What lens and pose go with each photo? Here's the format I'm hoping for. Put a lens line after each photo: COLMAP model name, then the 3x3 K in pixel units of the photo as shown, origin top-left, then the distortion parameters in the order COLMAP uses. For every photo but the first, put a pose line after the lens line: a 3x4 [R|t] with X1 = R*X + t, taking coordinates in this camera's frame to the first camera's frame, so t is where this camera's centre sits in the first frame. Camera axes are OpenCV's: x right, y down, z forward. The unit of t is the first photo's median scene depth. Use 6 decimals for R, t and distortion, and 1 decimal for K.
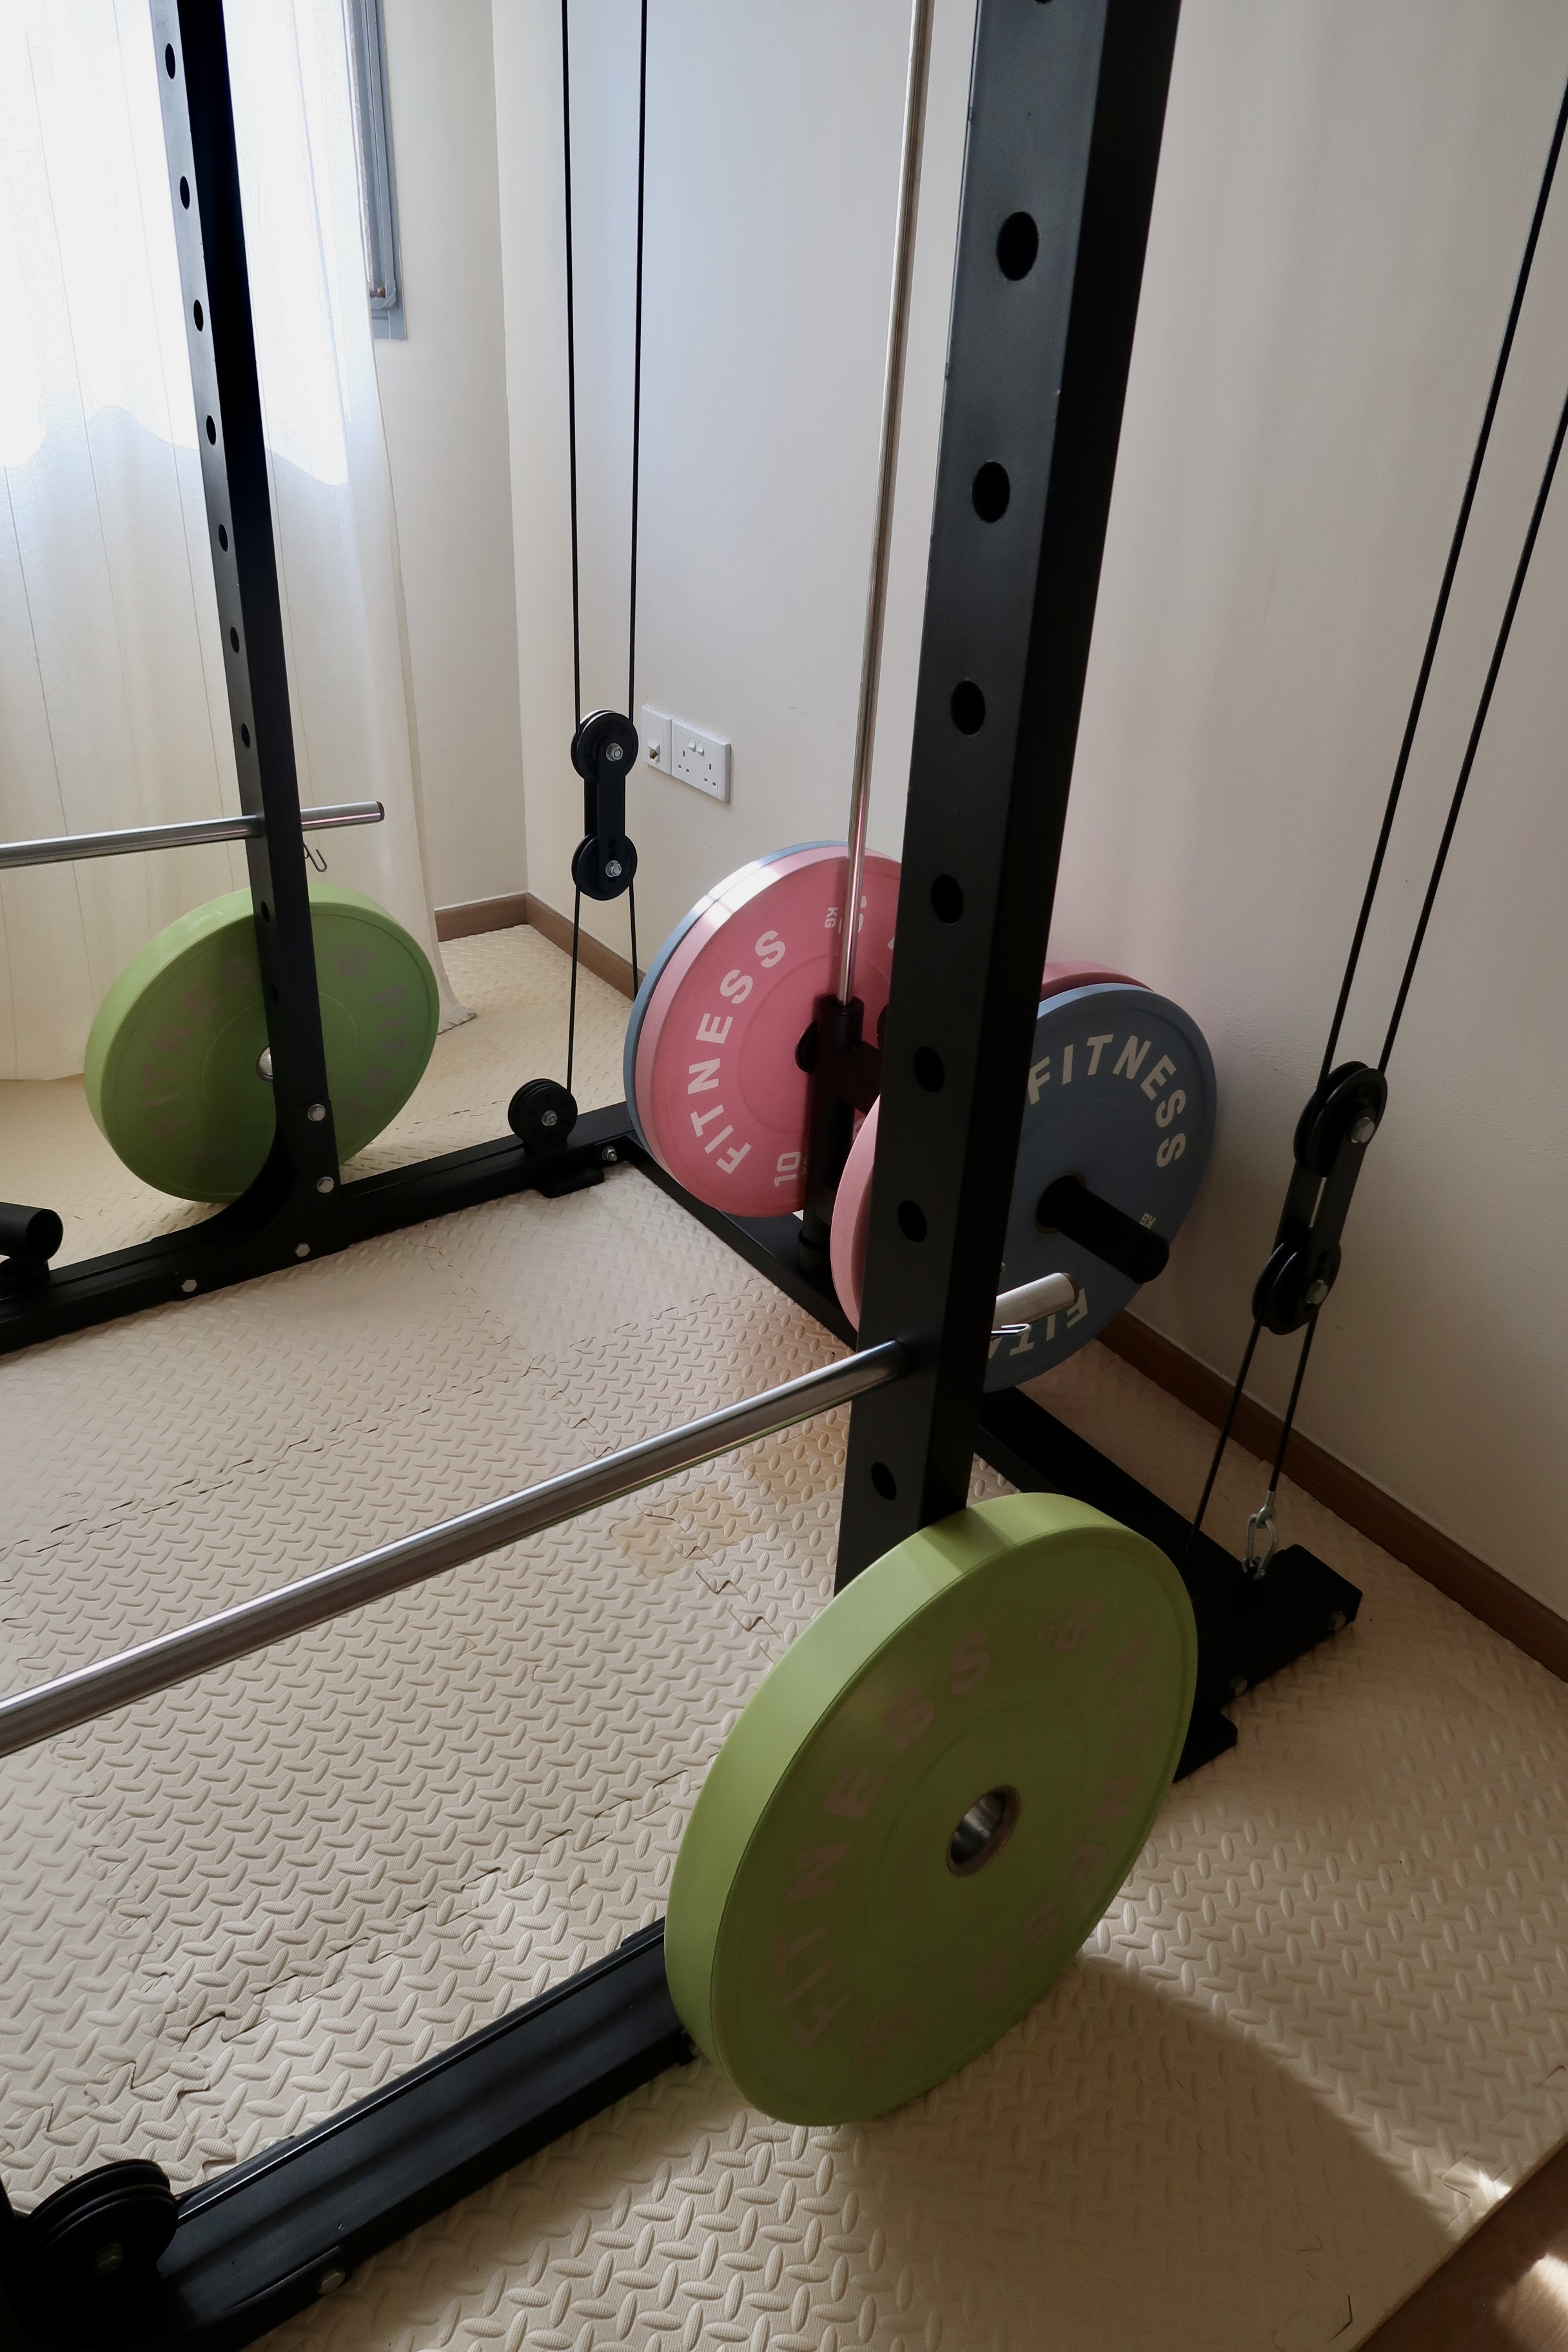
lens RADIAL K [[1615.6, 0, 786.9], [0, 1615.6, 1180.3], [0, 0, 1]] dist [-0.027817, 0.007632]
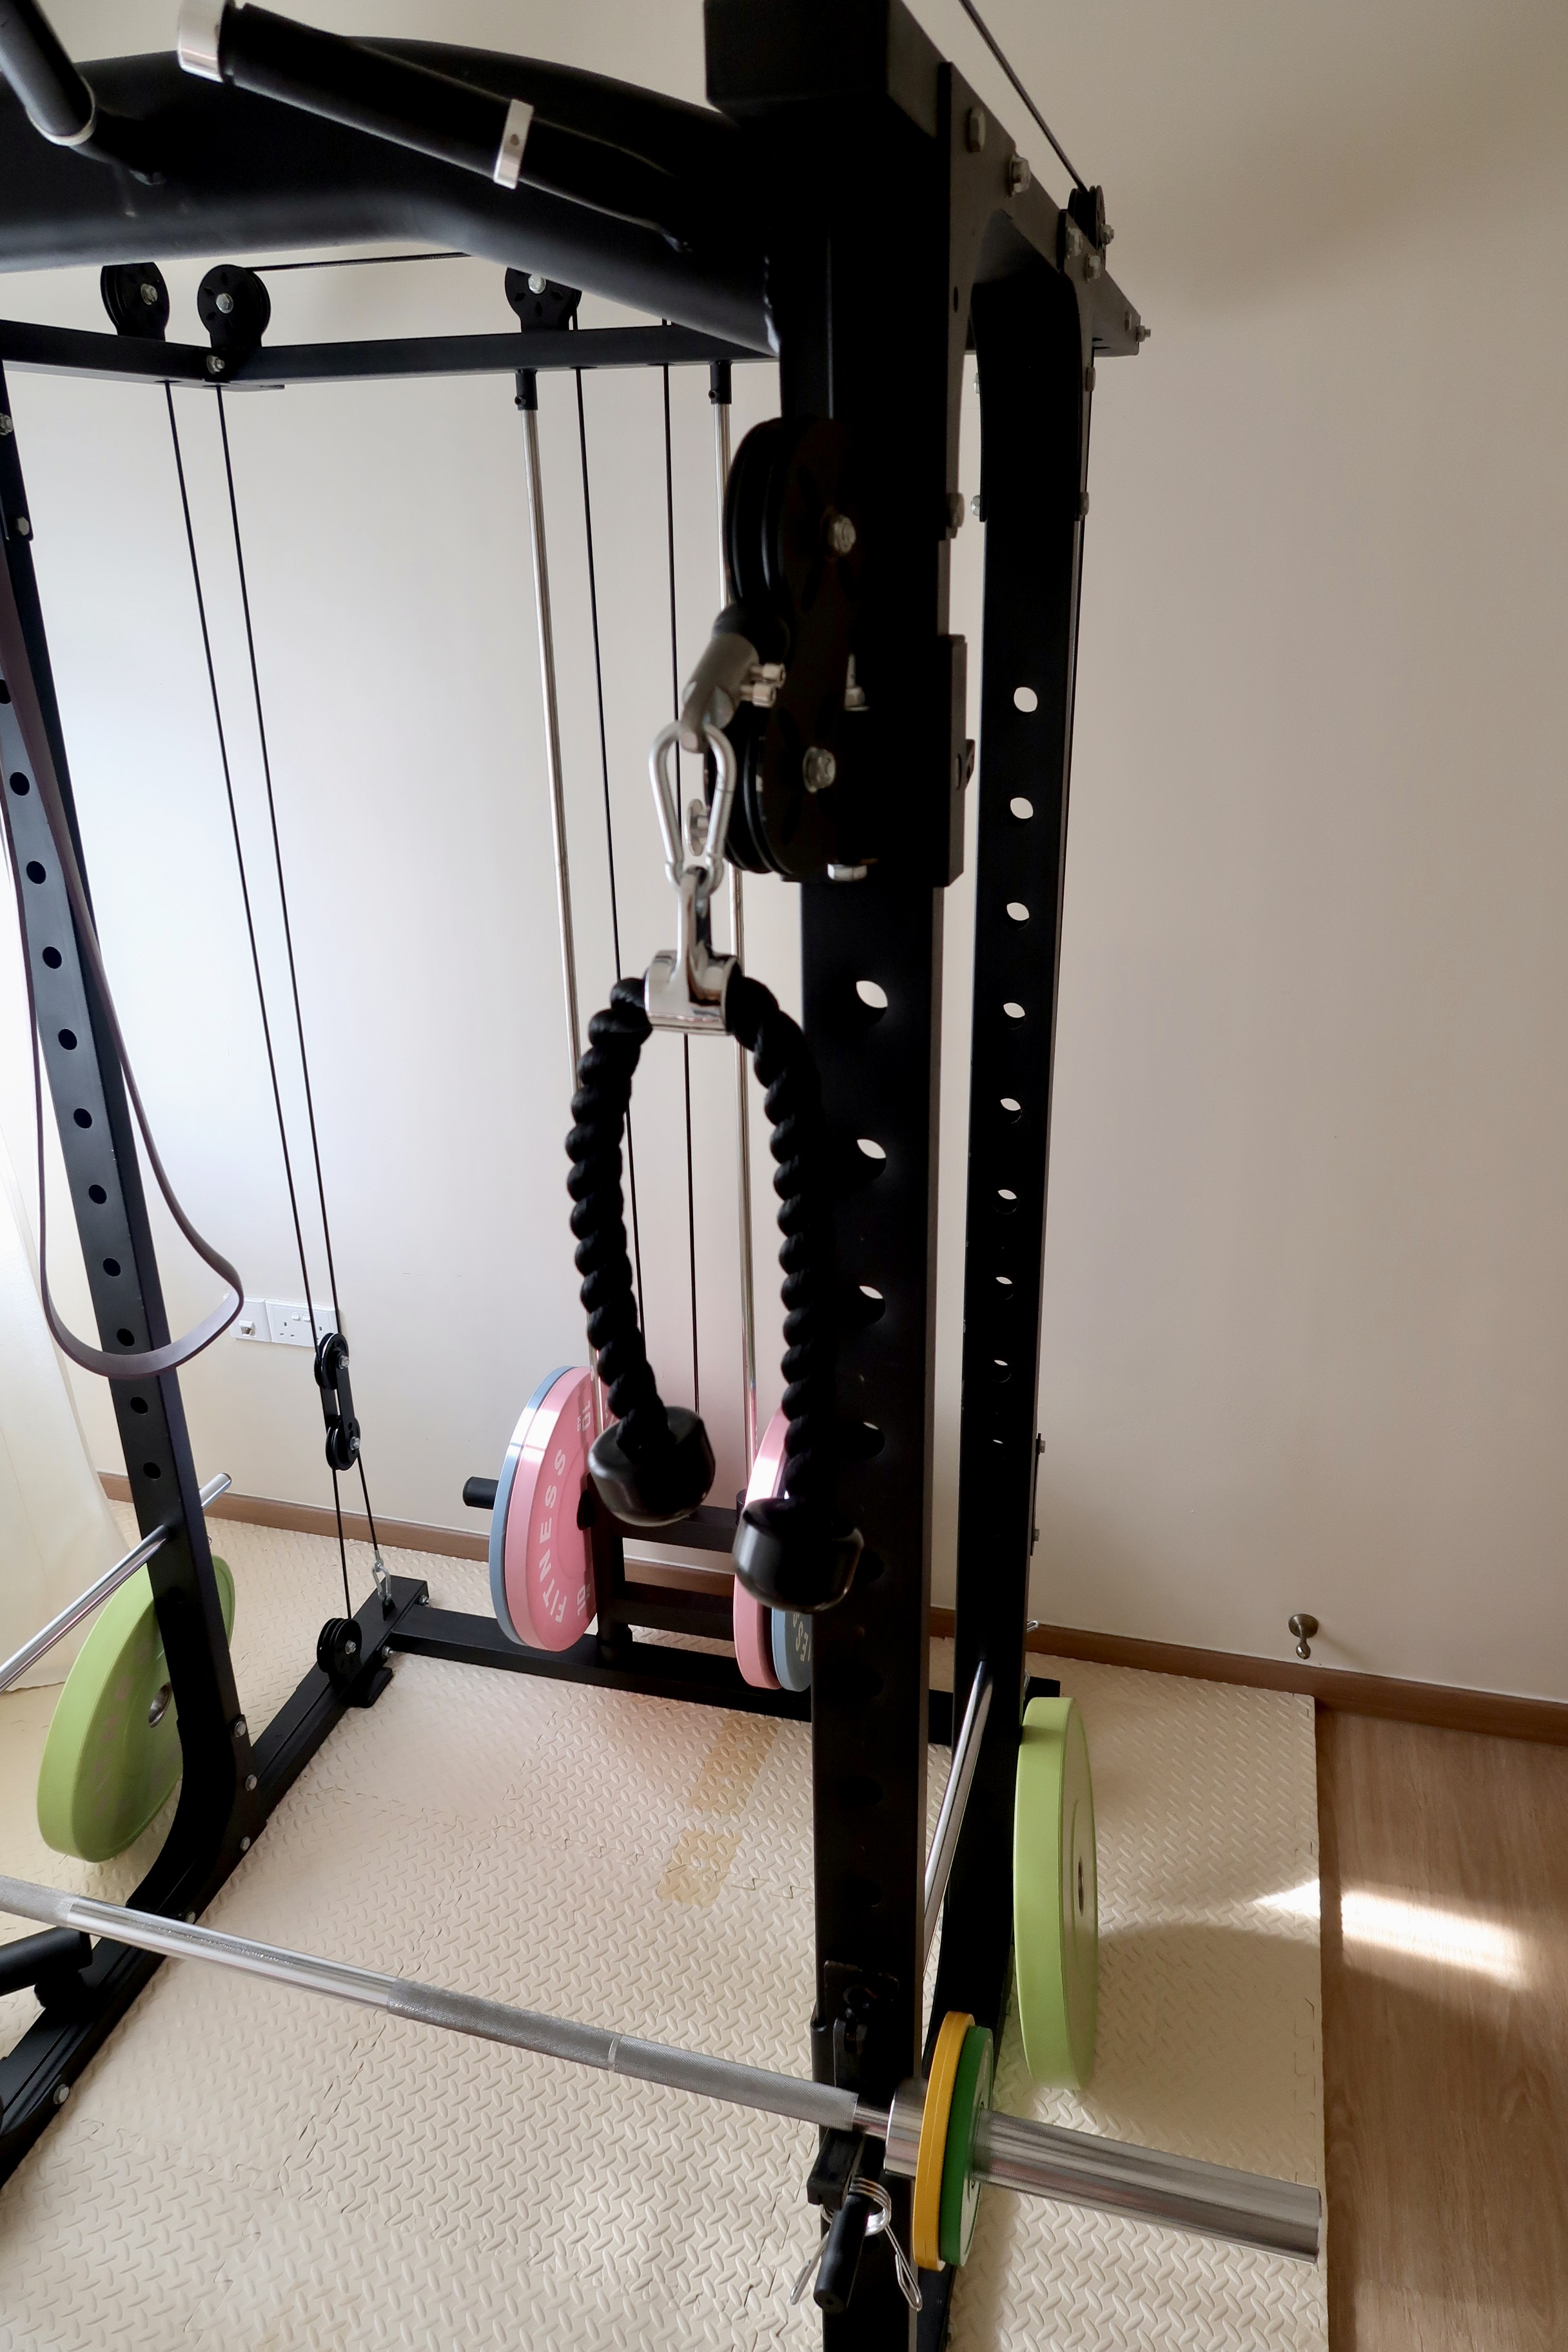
lens RADIAL K [[1615.6, 0, 786.9], [0, 1615.6, 1180.3], [0, 0, 1]] dist [-0.027817, 0.007632]
pose [[0.773312, -0.301201, 0.557912, -0.562917], [0.373298, 0.927562, -0.016658, -0.270218], [-0.512481, 0.221149, 0.829733, -0.328885]]
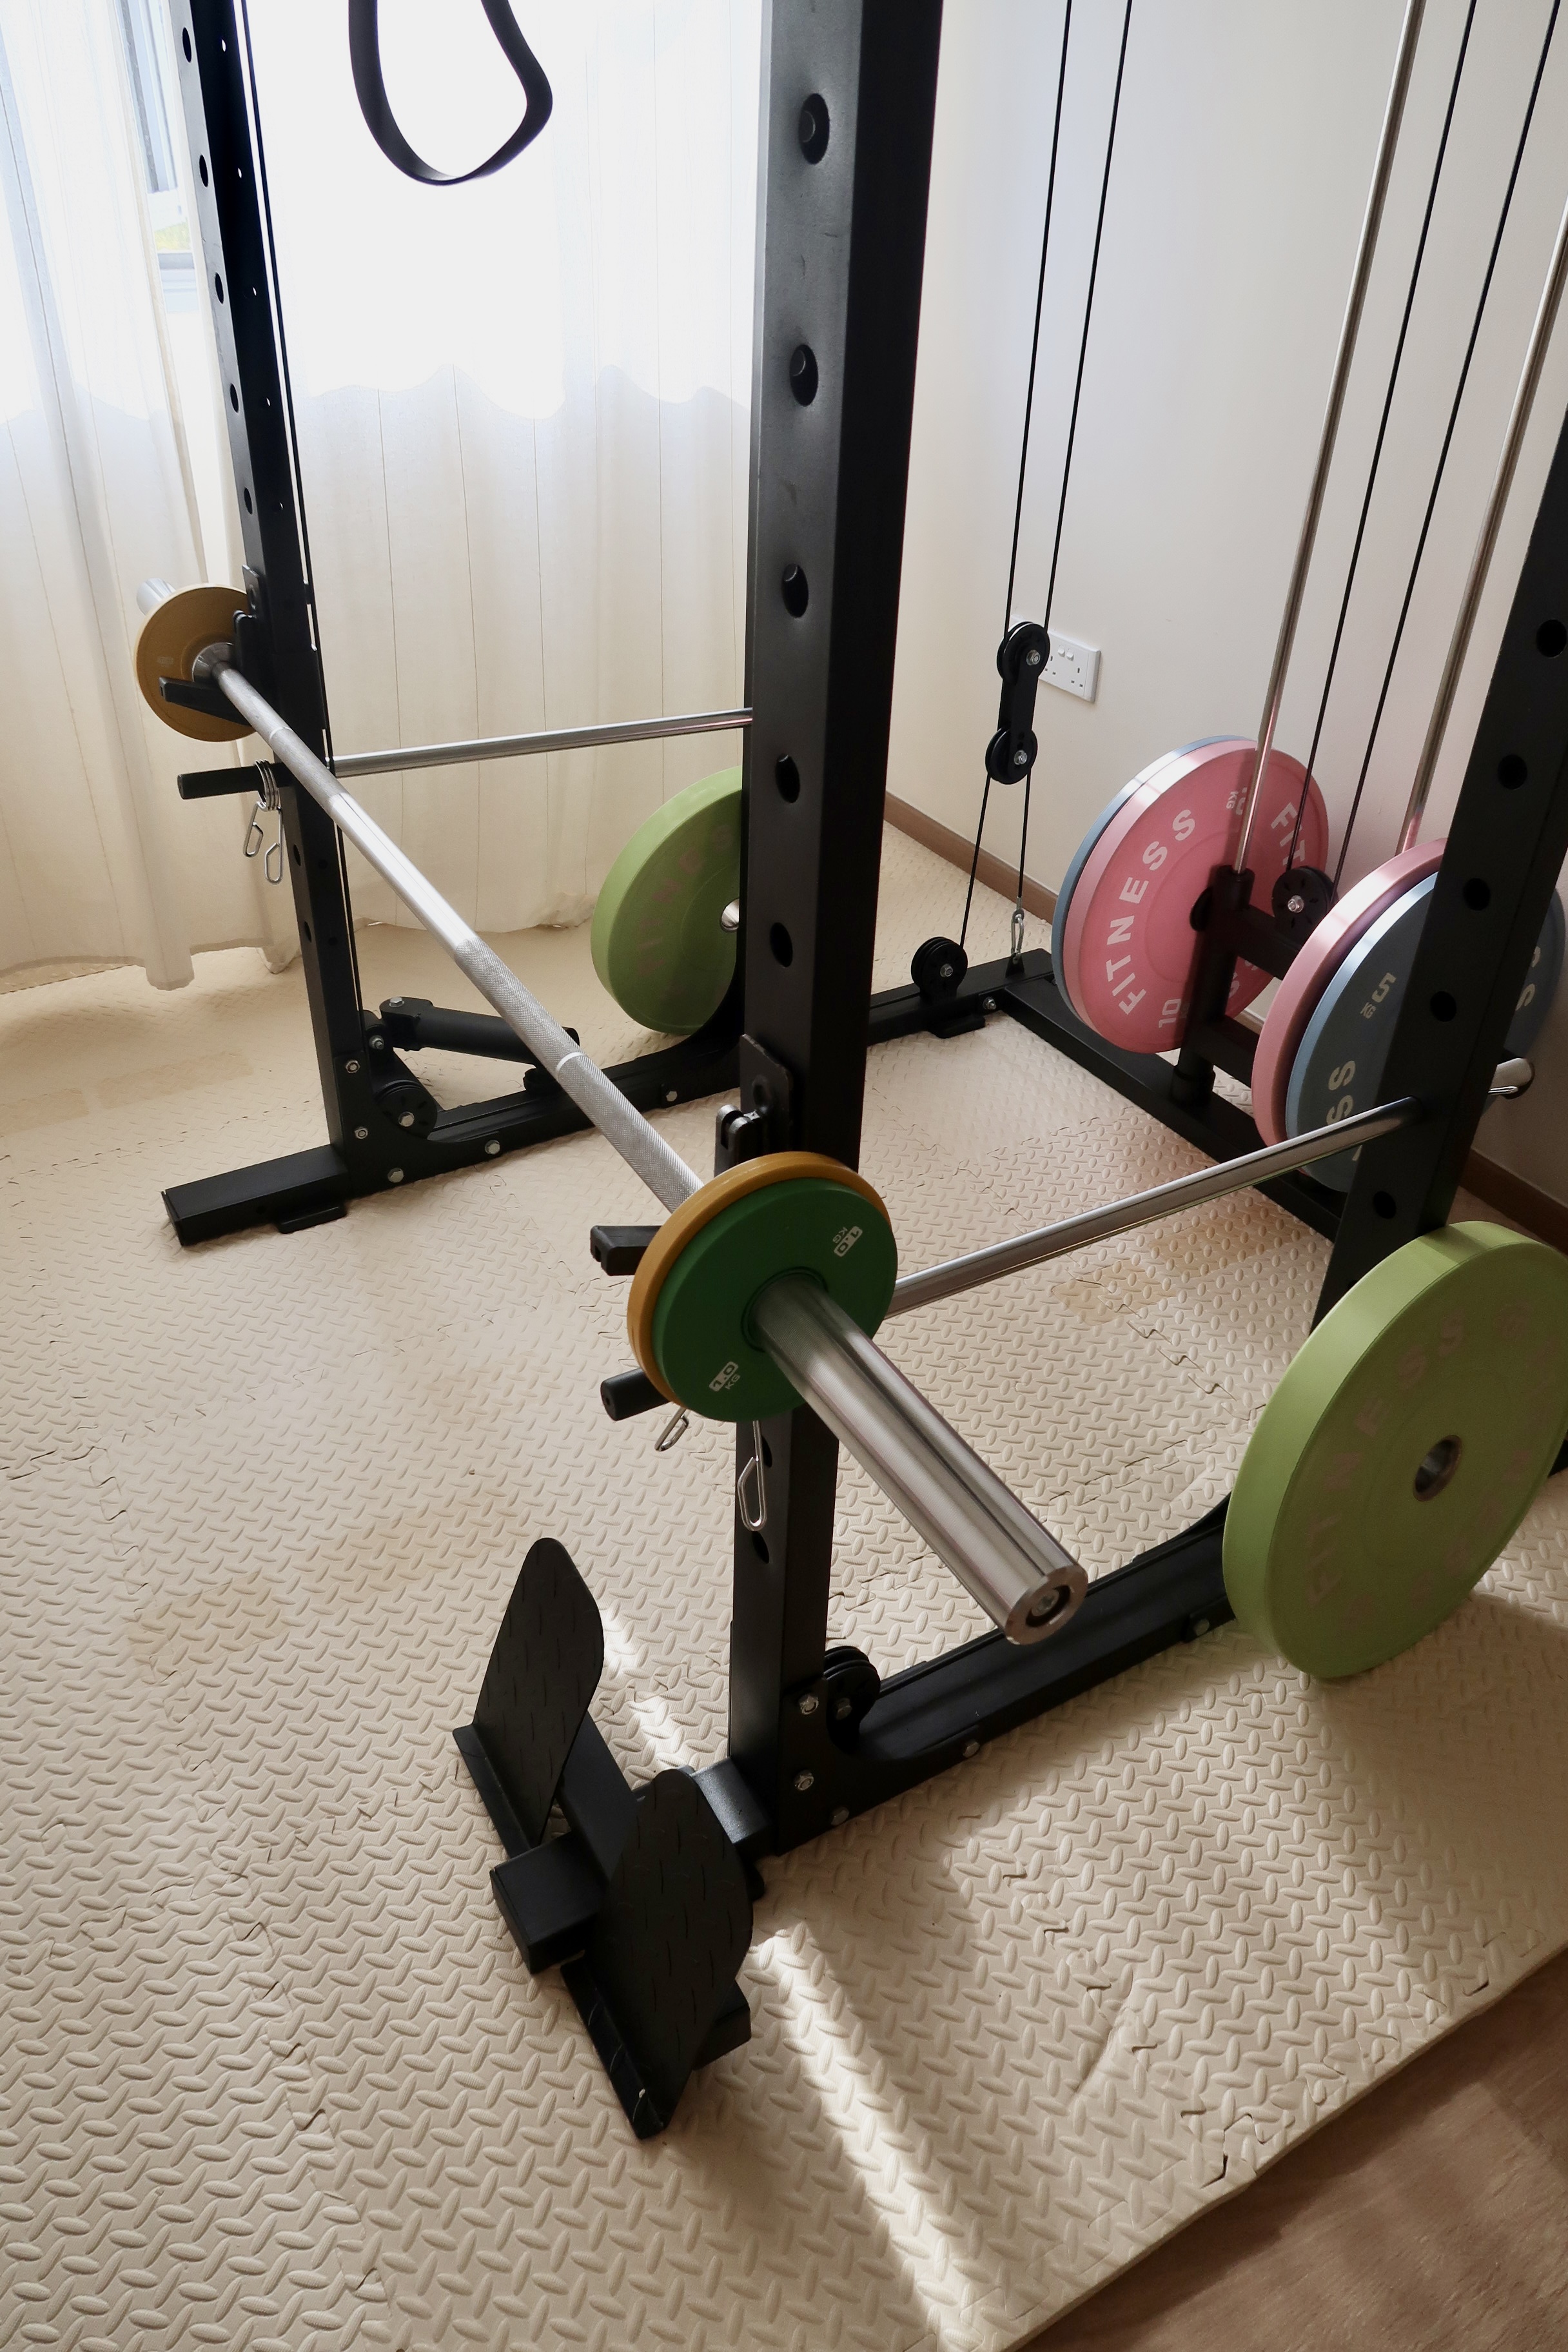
lens RADIAL K [[1615.6, 0, 786.9], [0, 1615.6, 1180.3], [0, 0, 1]] dist [-0.027817, 0.007632]
pose [[0.996445, 0.032316, -0.077802, -0.200257], [-0.027766, 0.997879, 0.058870, 0.058398], [0.079540, -0.056500, 0.995229, -0.235176]]
